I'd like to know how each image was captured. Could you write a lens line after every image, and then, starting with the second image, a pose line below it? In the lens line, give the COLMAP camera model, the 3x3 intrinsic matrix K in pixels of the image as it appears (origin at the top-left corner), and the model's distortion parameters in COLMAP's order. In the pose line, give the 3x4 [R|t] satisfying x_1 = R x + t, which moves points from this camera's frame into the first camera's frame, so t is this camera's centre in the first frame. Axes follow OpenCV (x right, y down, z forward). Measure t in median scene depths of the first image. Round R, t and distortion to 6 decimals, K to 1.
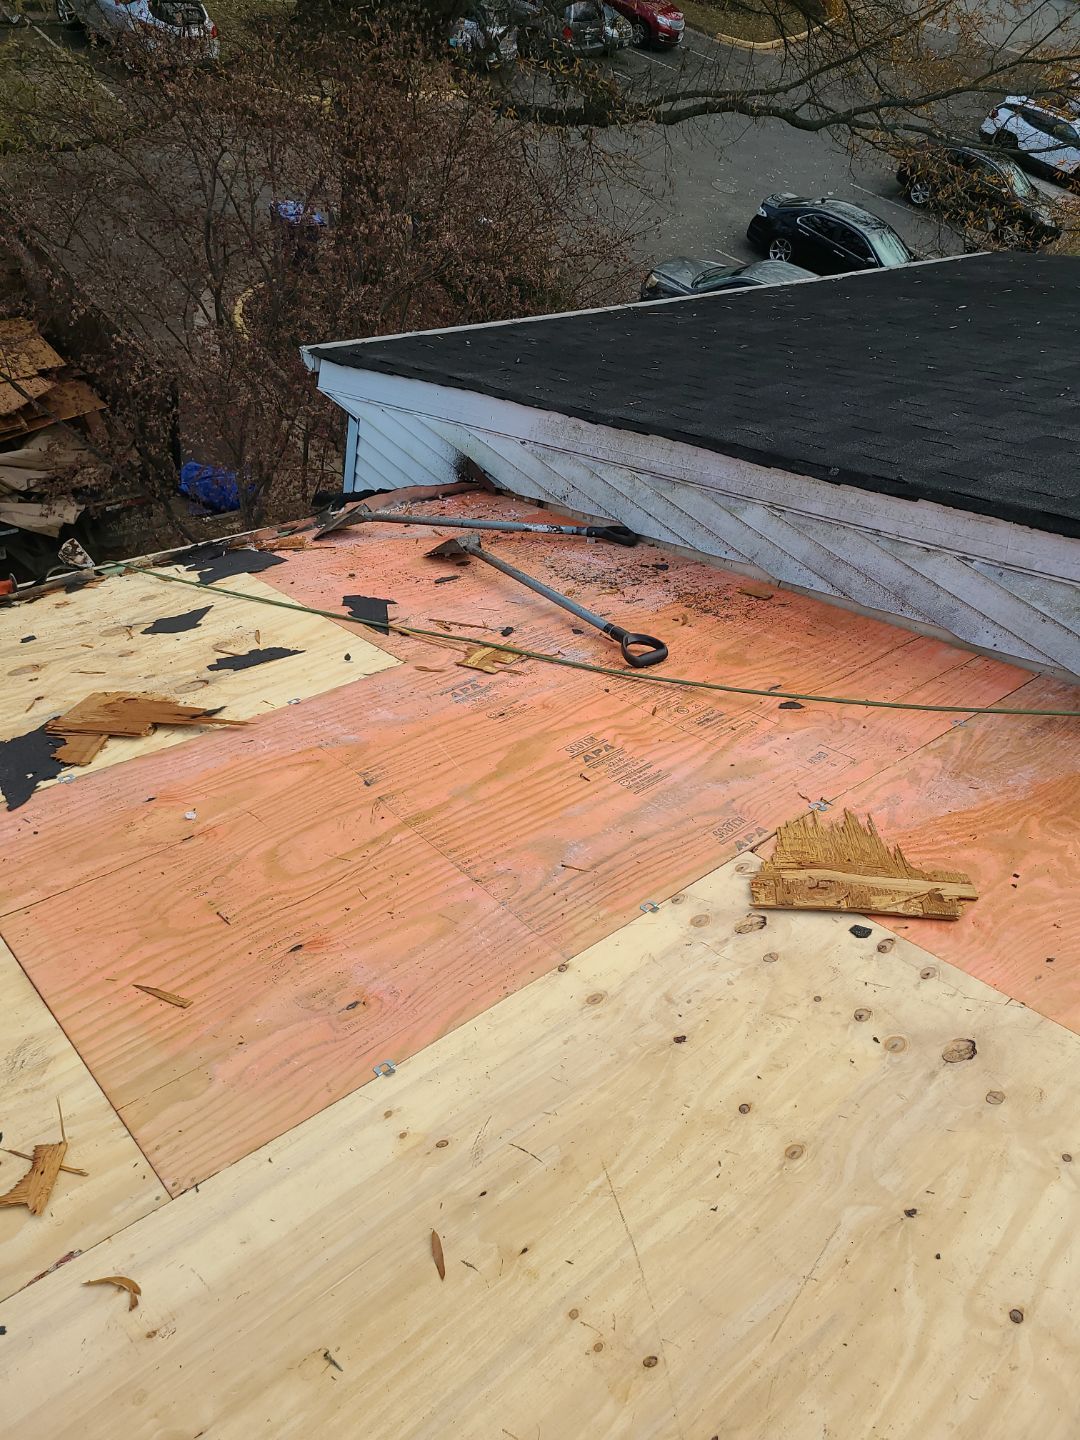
lens RADIAL K [[1034.1, 0, 546.1], [0, 1034.1, 745.9], [0, 0, 1]] dist [0.079342, -0.049338]
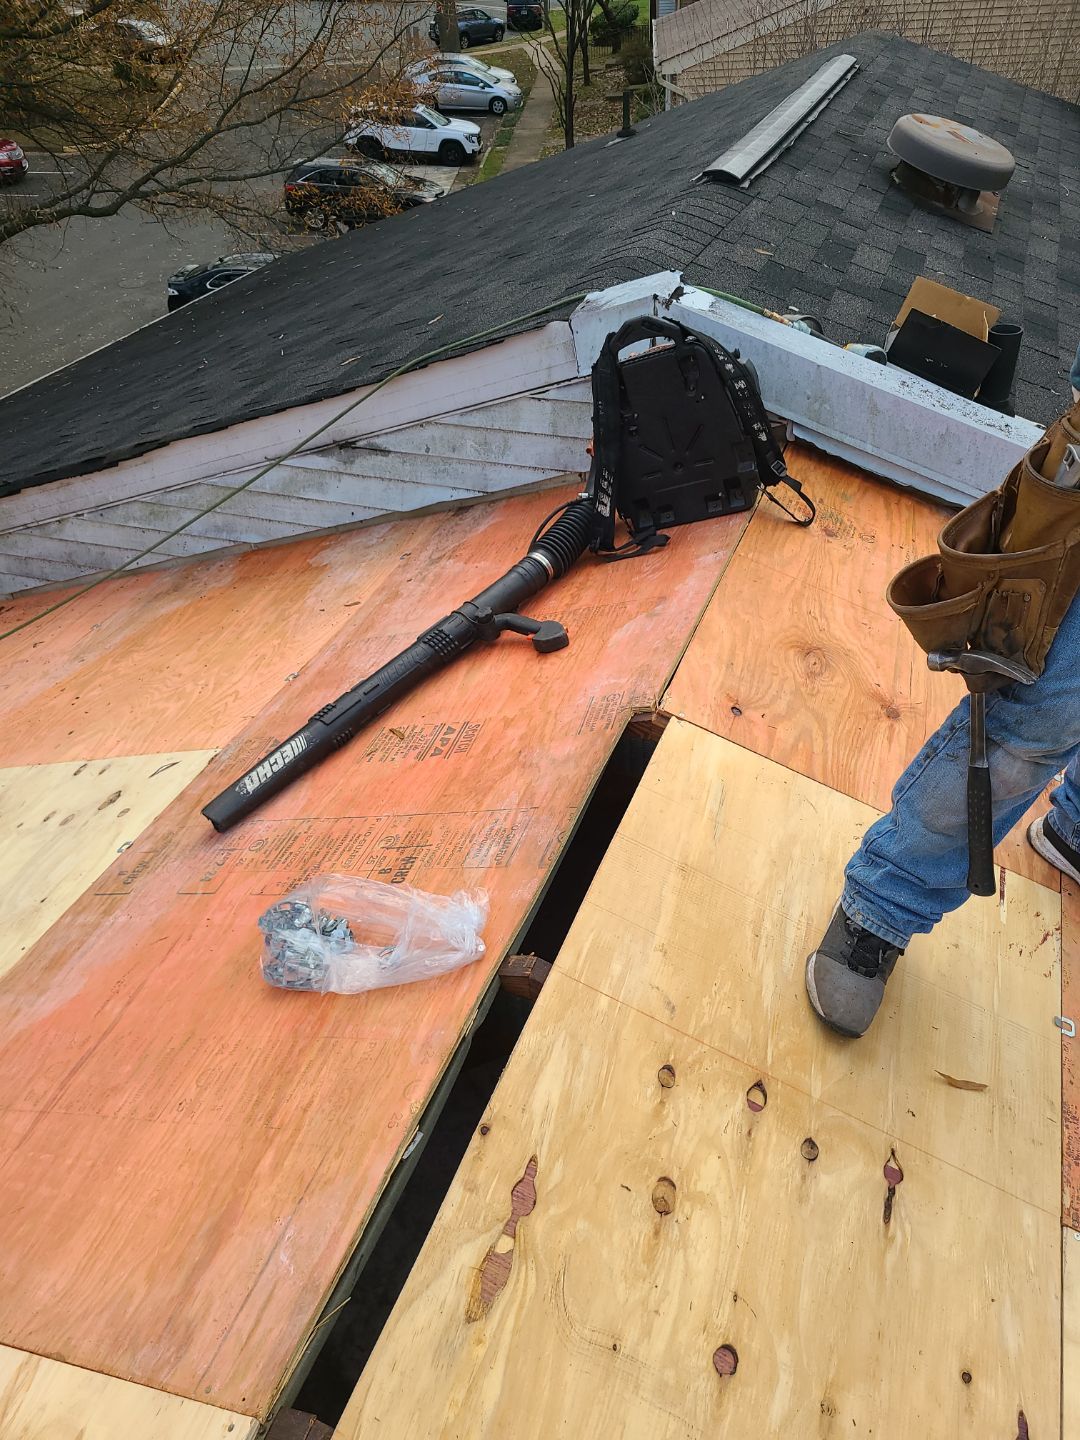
lens RADIAL K [[1087.2, 0, 640.2], [0, 1087.2, 796.2], [0, 0, 1]] dist [0.016687, 0.002663]
pose [[0.841987, -0.493717, 0.217489, 0.756179], [0.495478, 0.867161, 0.050331, 0.584965], [-0.213448, 0.065383, 0.974764, -0.654675]]
